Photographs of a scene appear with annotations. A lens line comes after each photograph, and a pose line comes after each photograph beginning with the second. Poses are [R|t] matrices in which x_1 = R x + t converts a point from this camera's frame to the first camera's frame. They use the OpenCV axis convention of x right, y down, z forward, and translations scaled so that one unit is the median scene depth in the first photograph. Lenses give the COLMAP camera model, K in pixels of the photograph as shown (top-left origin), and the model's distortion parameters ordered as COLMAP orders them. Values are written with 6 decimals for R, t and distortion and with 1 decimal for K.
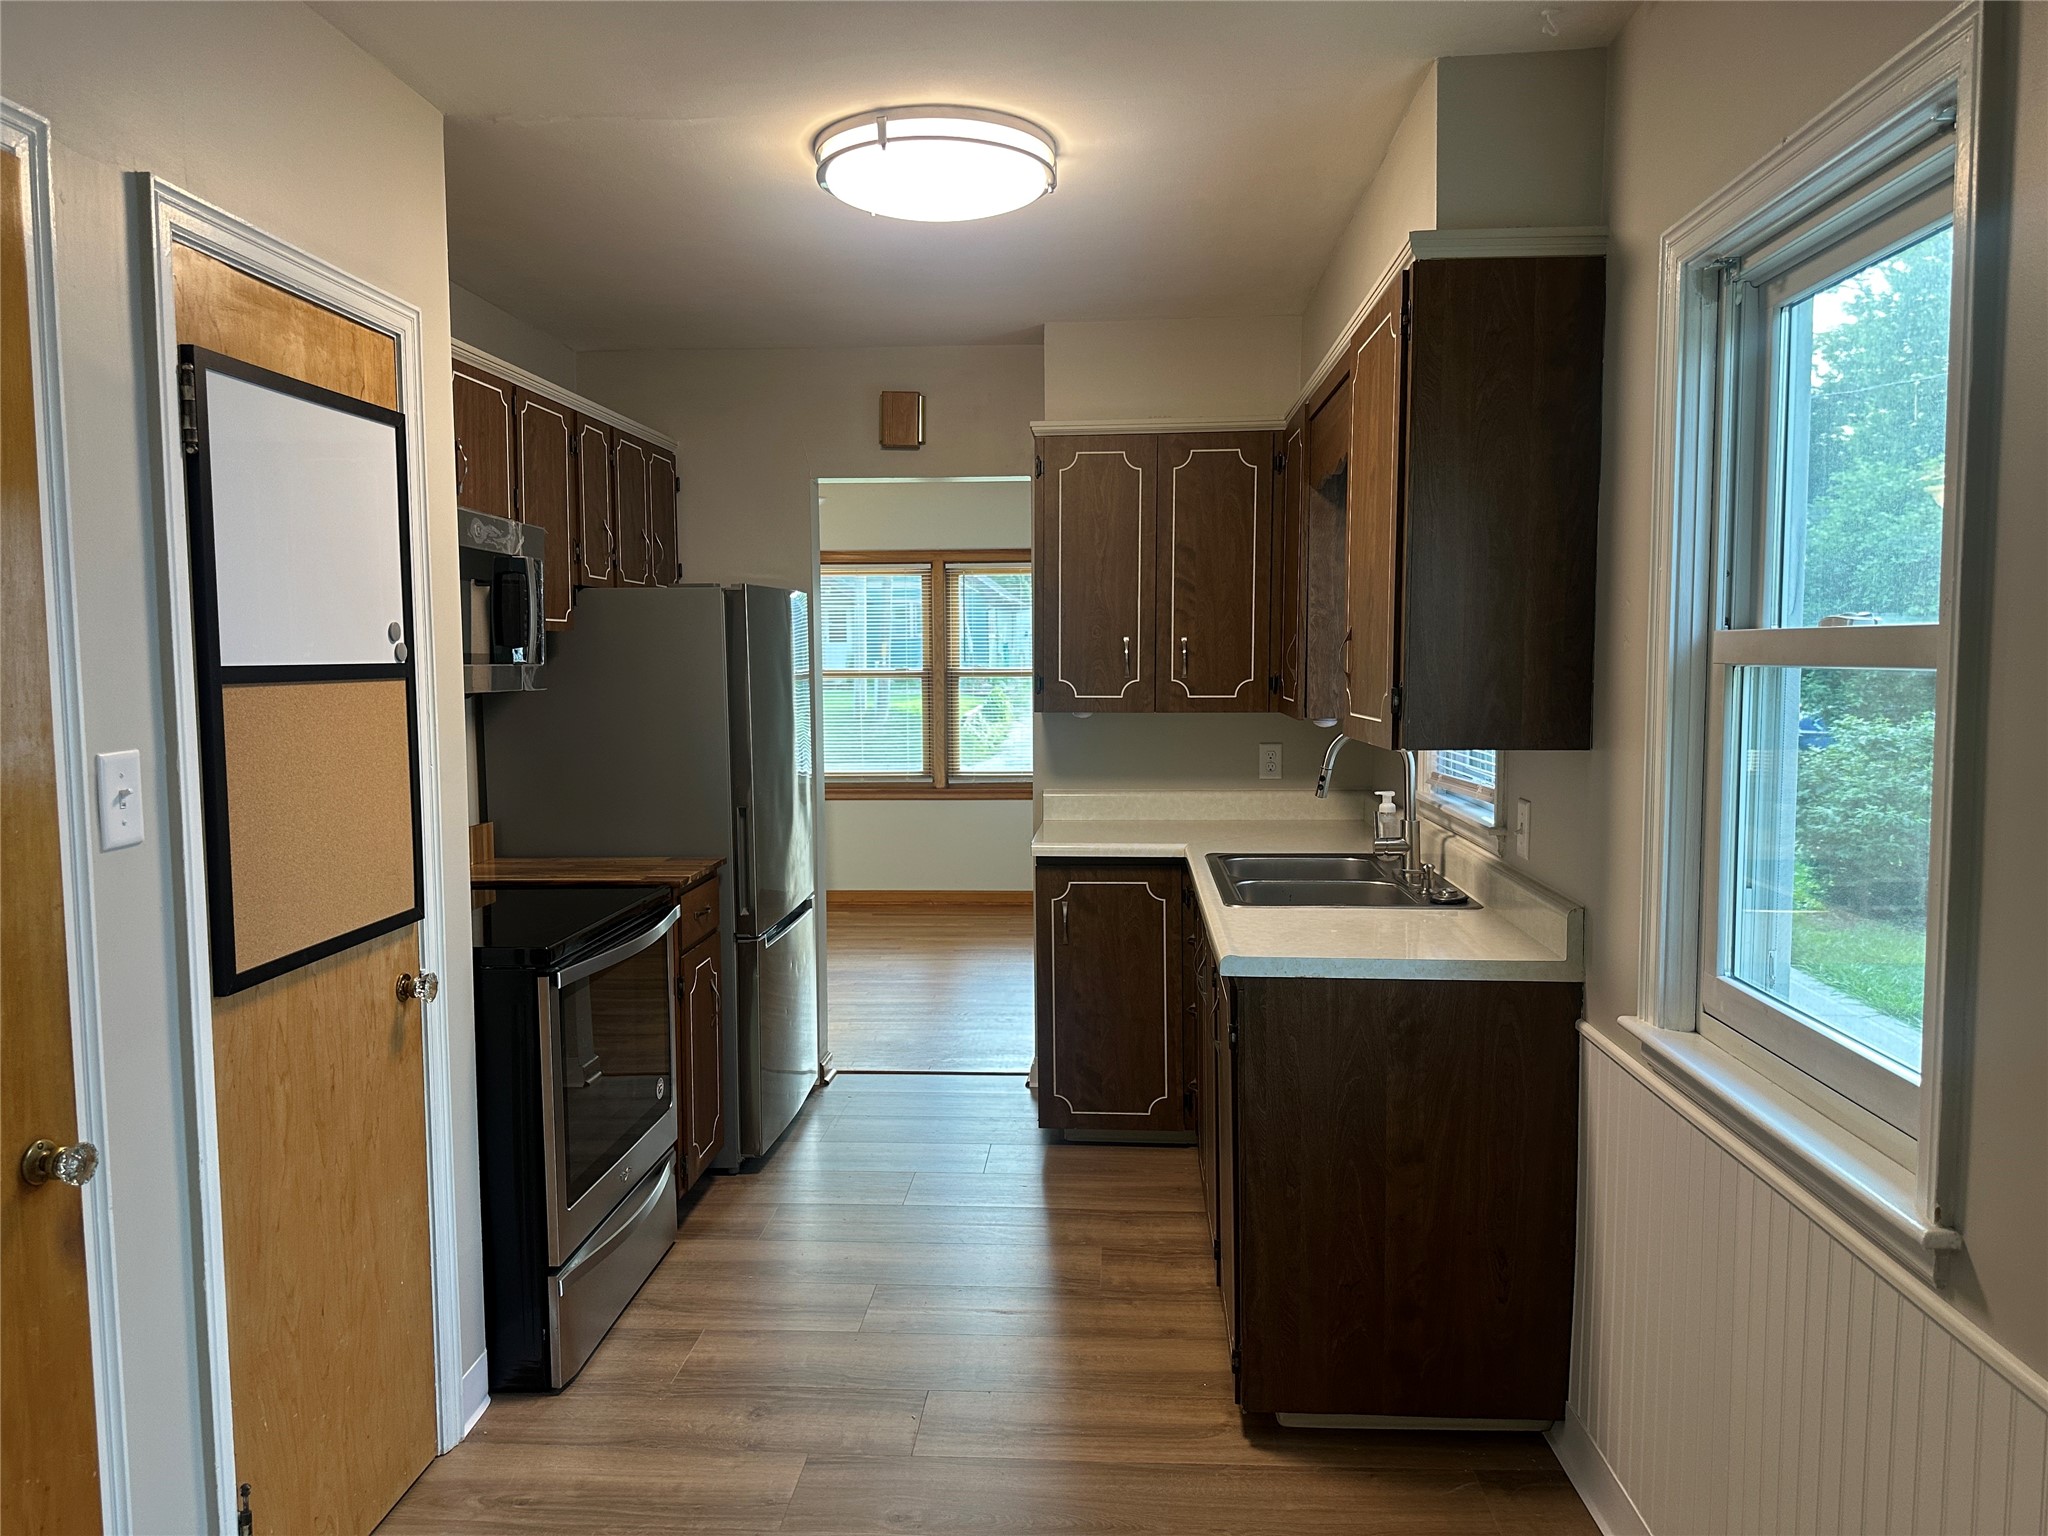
lens RADIAL K [[1450.4, 0, 1010.2], [0, 1450.4, 757.0], [0, 0, 1]] dist [0.123784, -0.164574]
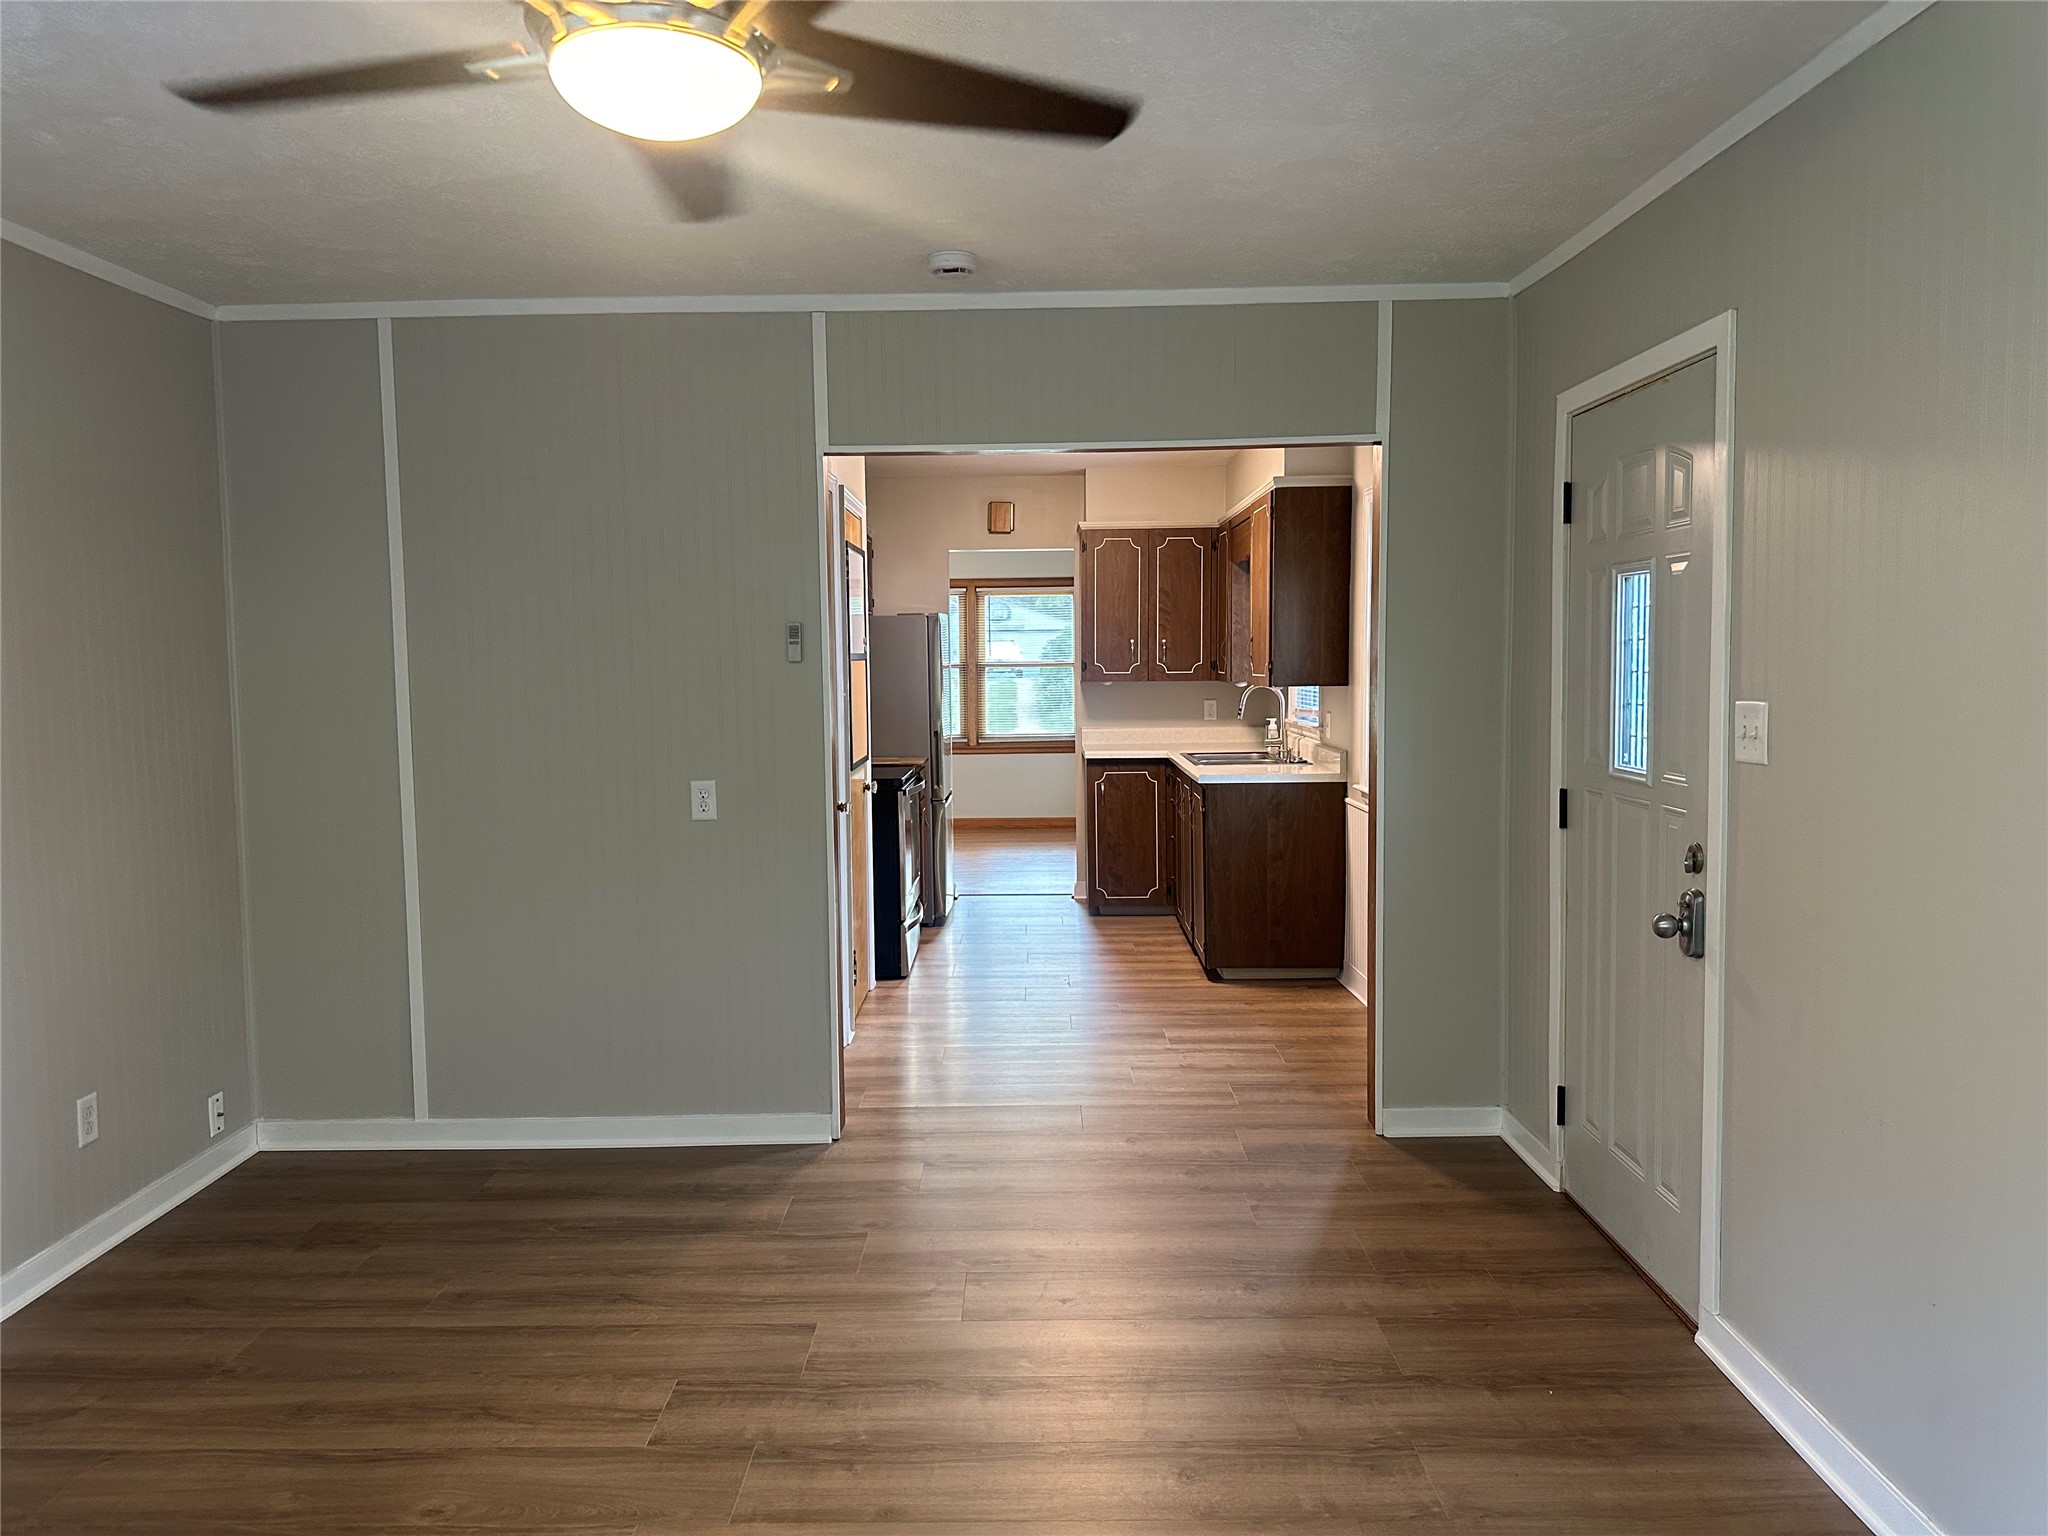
lens RADIAL K [[1450.4, 0, 1010.2], [0, 1450.4, 757.0], [0, 0, 1]] dist [0.123784, -0.164574]
pose [[0.998333, -0.009048, 0.056999, -0.190983], [0.009076, 0.999959, -0.000223, 0.067930], [-0.056994, 0.000740, 0.998374, -0.866541]]
